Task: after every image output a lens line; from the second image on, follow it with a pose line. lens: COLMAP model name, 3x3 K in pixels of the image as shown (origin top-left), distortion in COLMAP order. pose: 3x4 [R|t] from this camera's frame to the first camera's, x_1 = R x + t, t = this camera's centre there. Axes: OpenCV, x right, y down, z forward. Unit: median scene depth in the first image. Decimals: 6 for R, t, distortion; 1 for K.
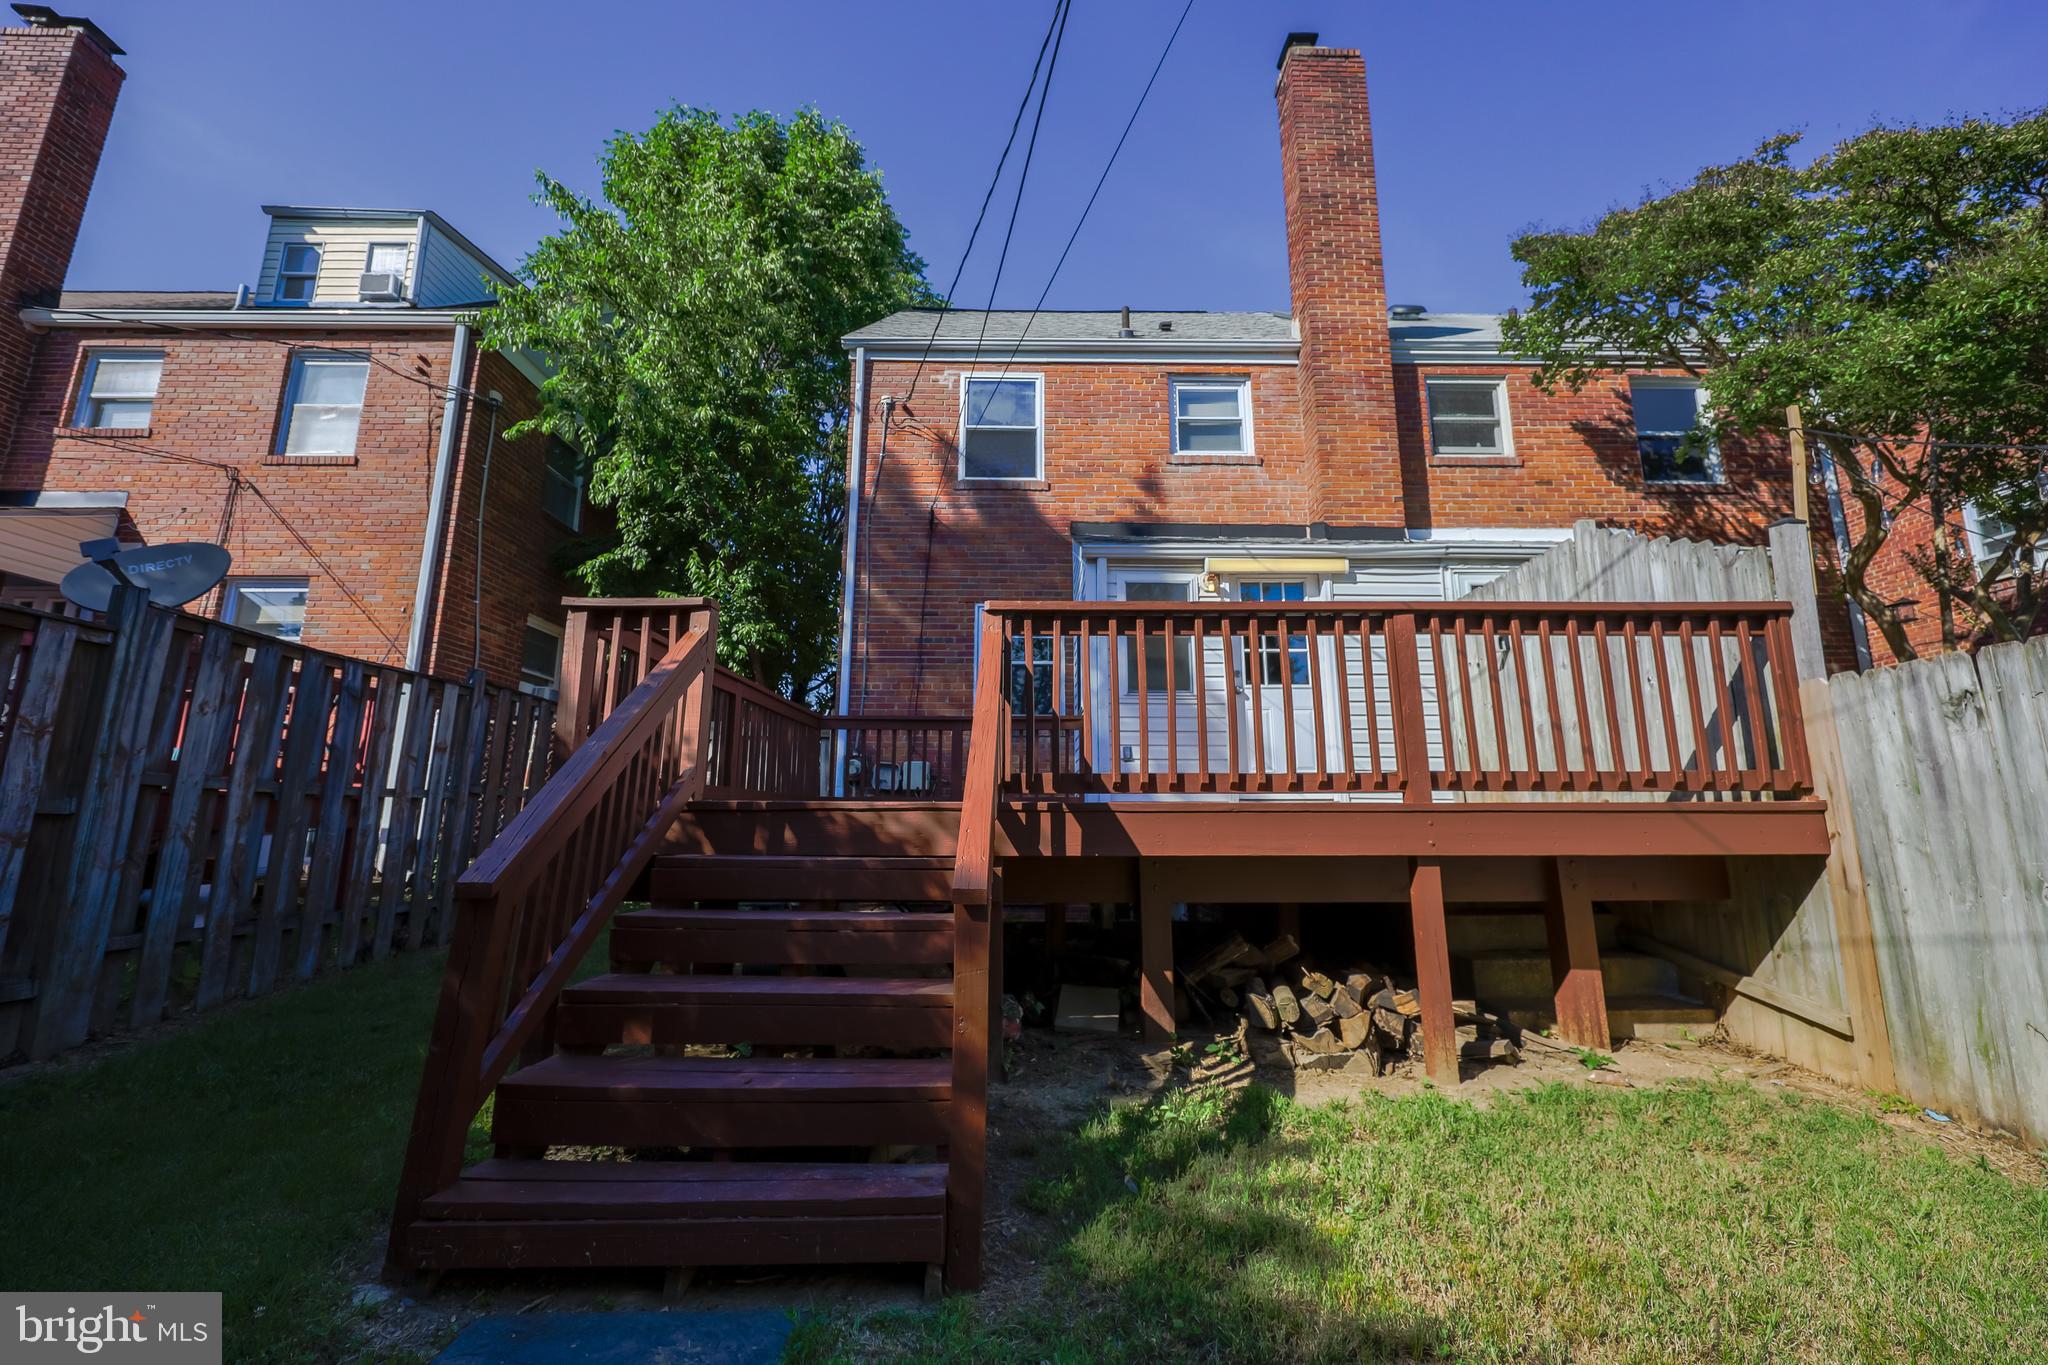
lens RADIAL K [[817.2, 0, 1032.6], [0, 817.2, 674.1], [0, 0, 1]] dist [0.001299, 0.000661]
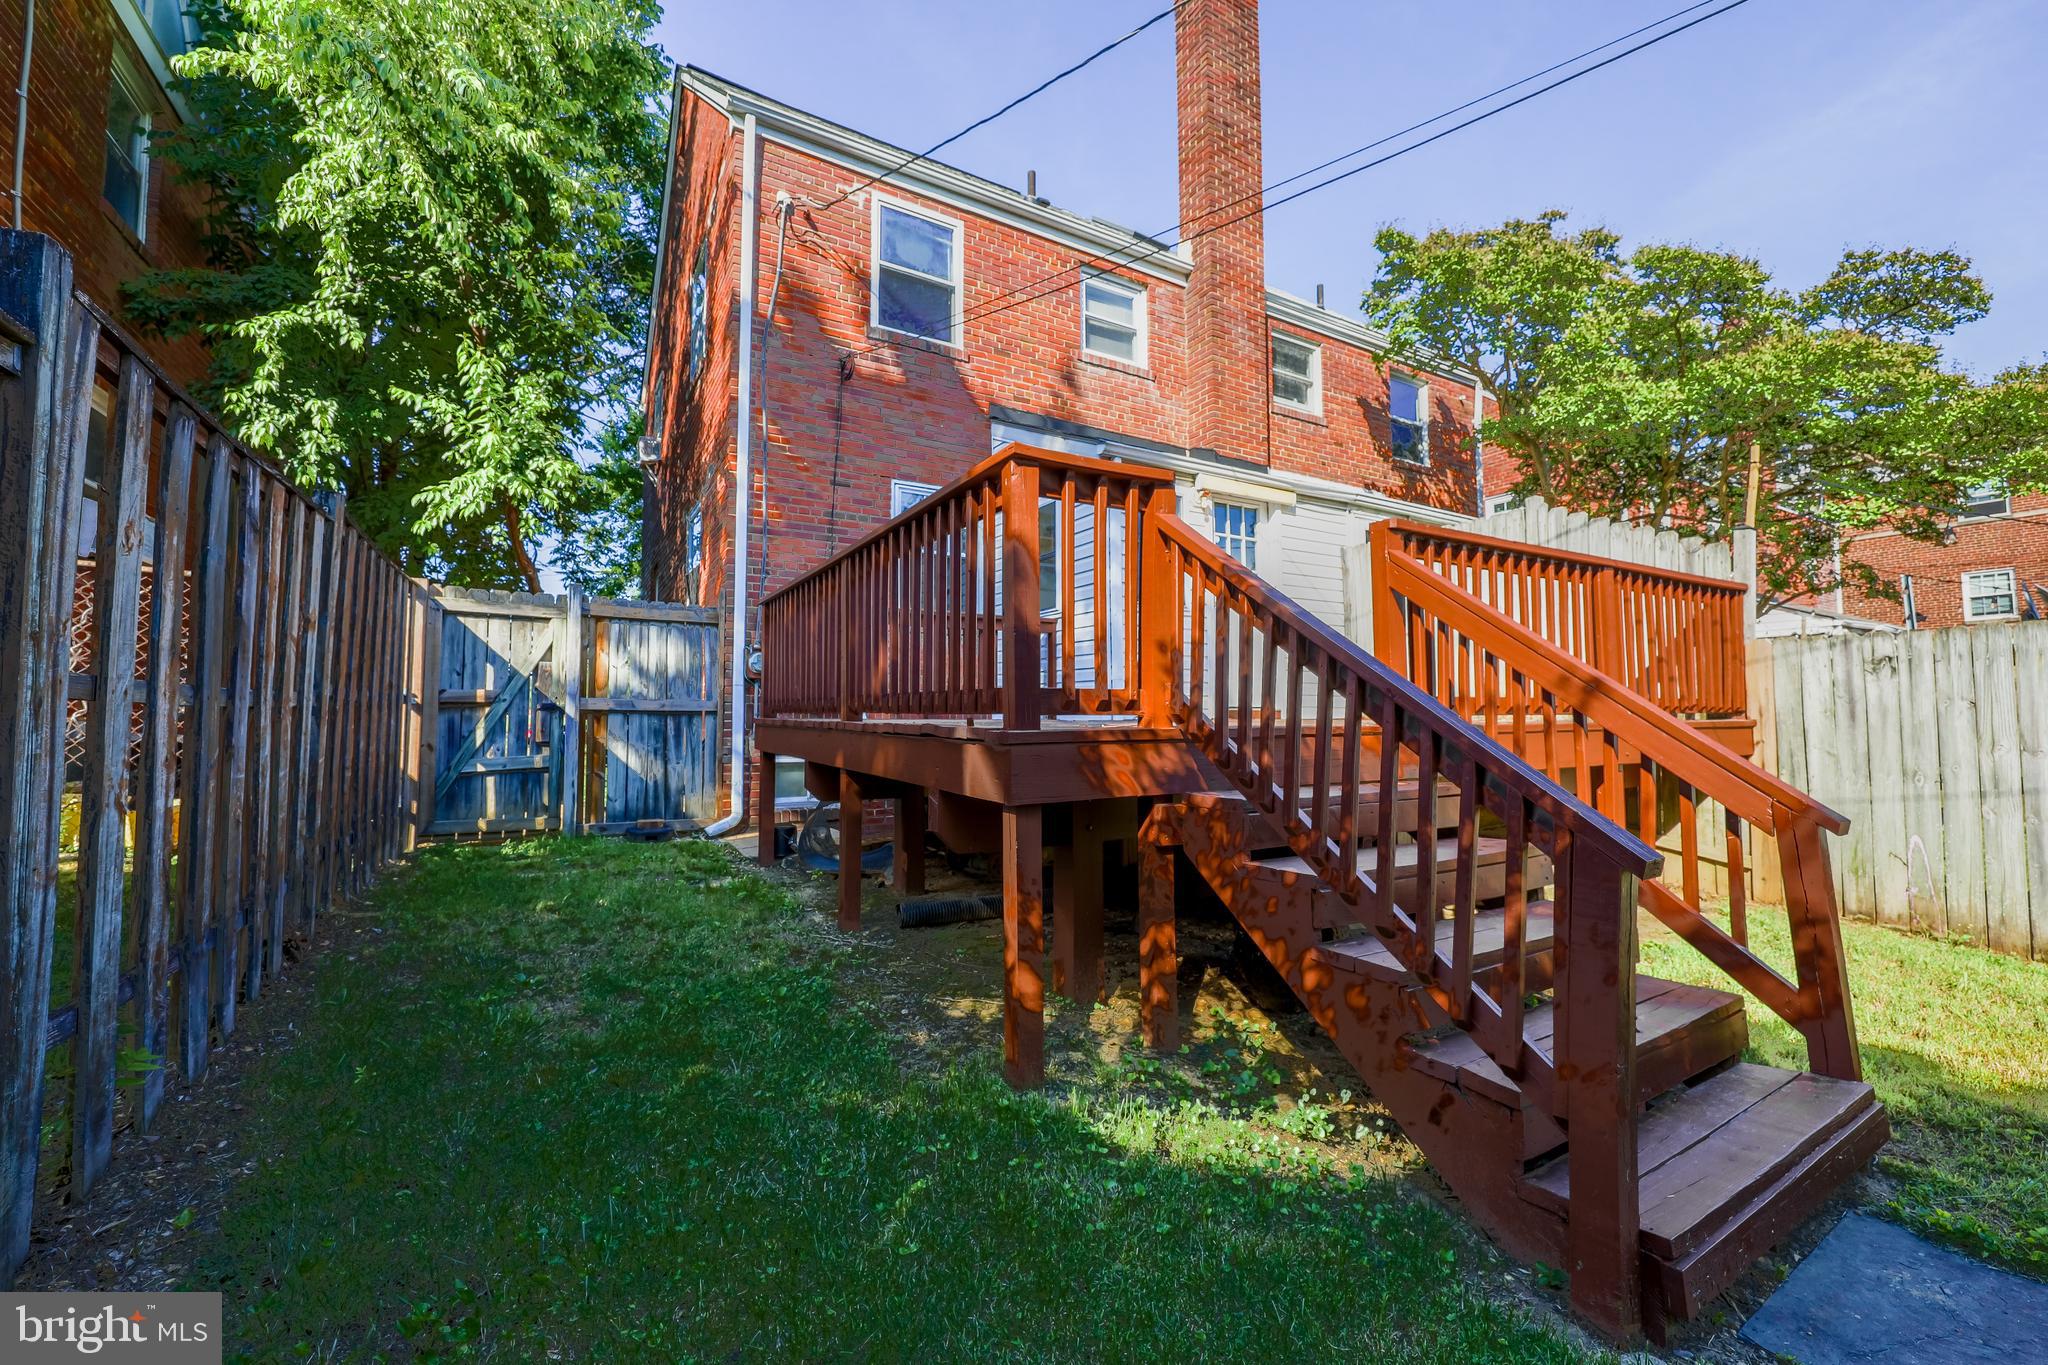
lens RADIAL K [[817.2, 0, 1032.6], [0, 817.2, 674.1], [0, 0, 1]] dist [0.001299, 0.000661]
pose [[0.864970, 0.023685, 0.501264, -0.358148], [-0.090262, 0.989938, 0.108979, 0.010620], [-0.493639, -0.139509, 0.858404, 0.143112]]
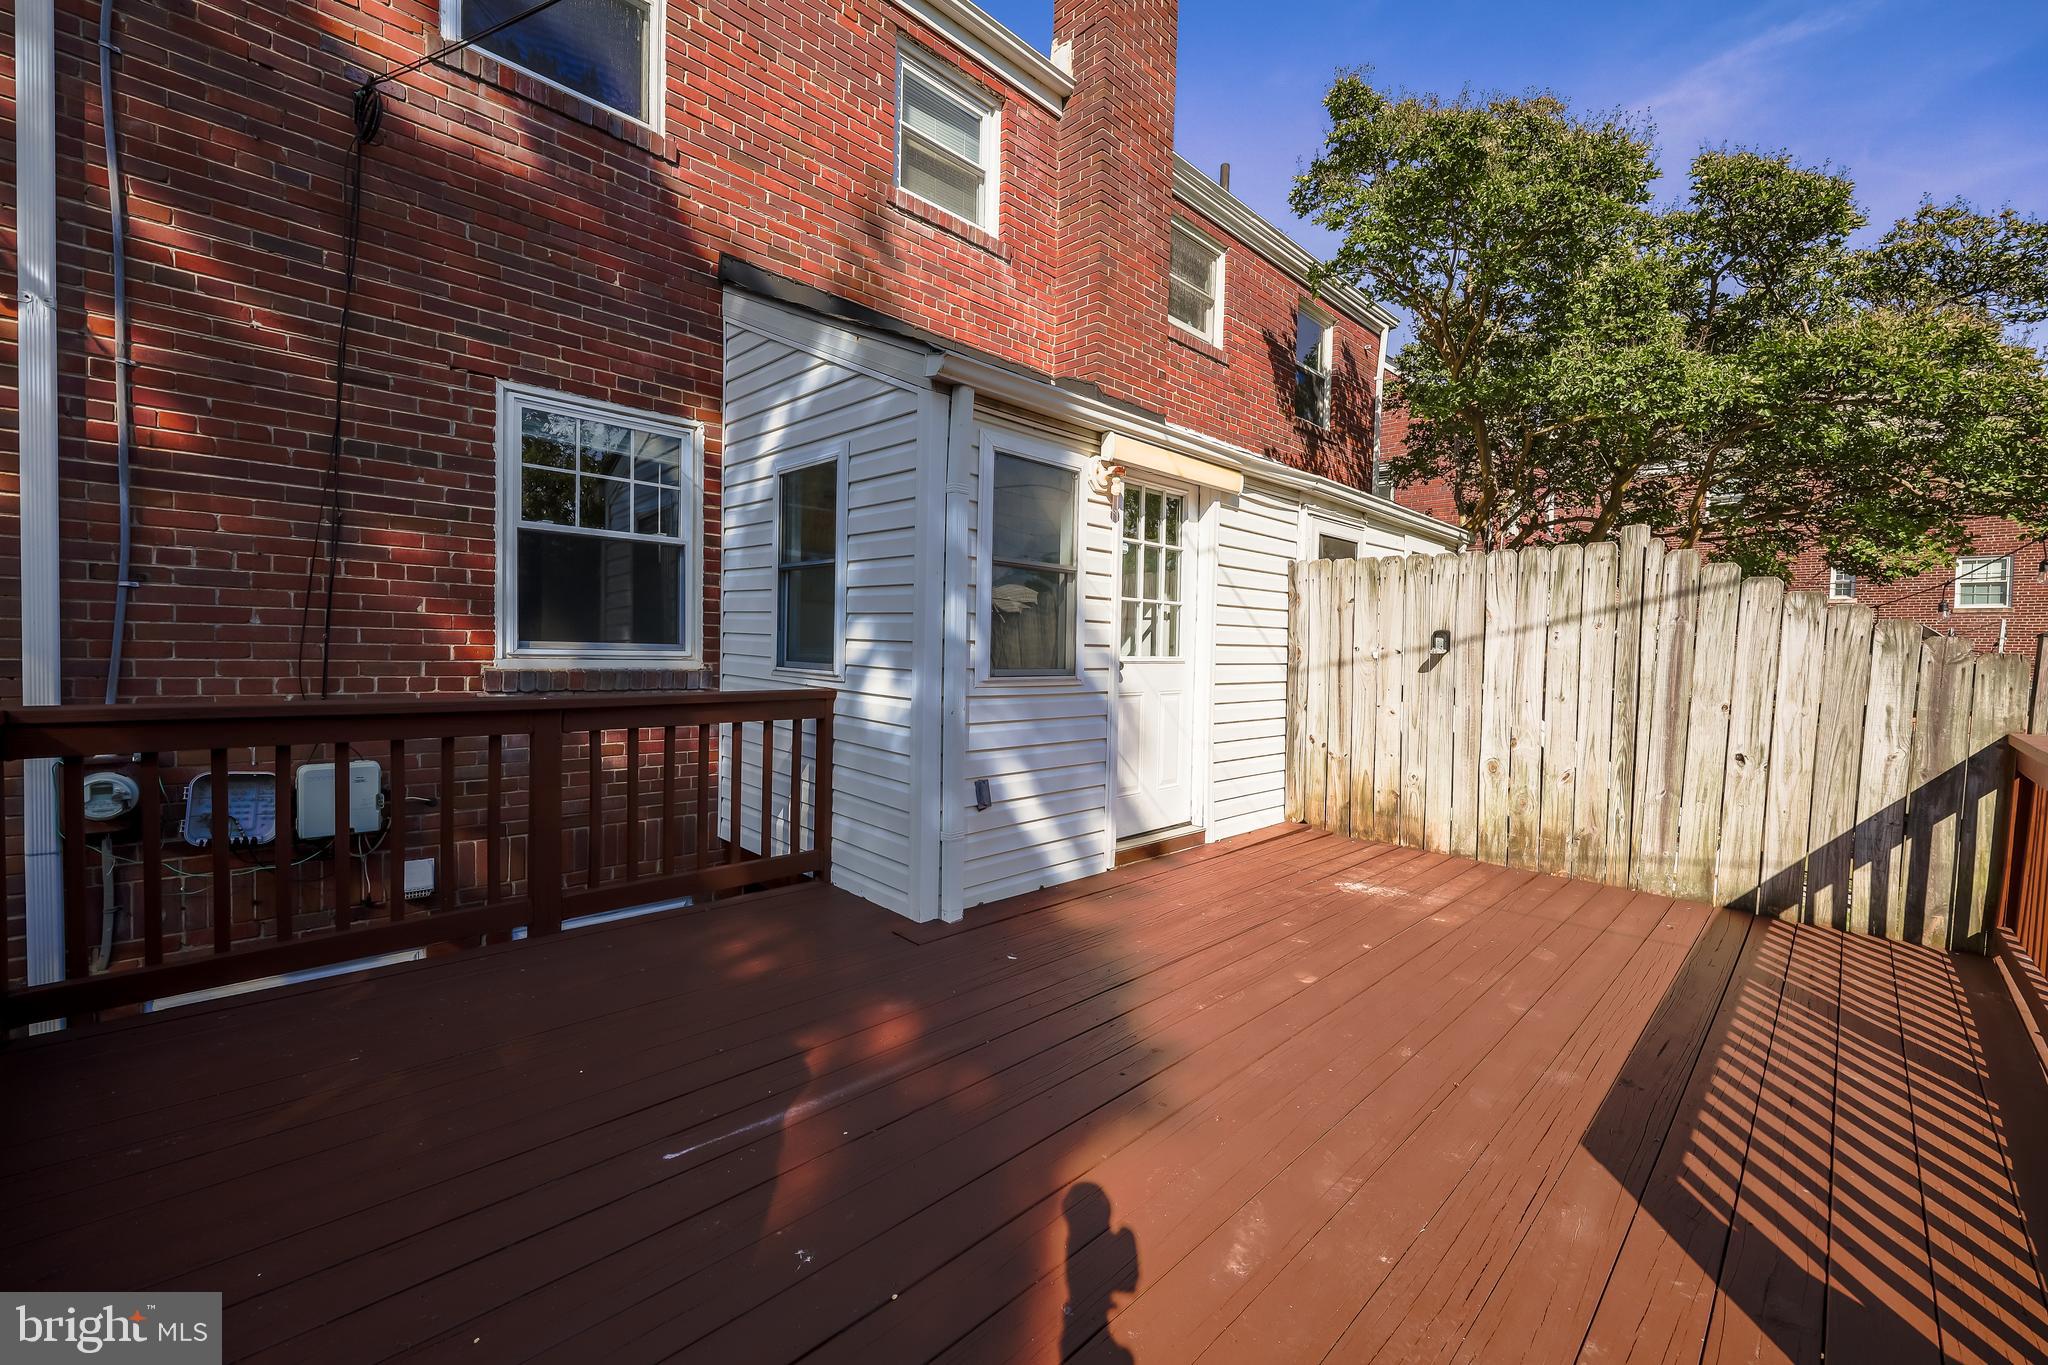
lens RADIAL K [[817.2, 0, 1032.6], [0, 817.2, 674.1], [0, 0, 1]] dist [0.001299, 0.000661]
pose [[0.718409, -0.007703, 0.695578, -0.161146], [-0.156927, 0.972367, 0.172845, -0.052250], [-0.677689, -0.233328, 0.697349, 0.458109]]
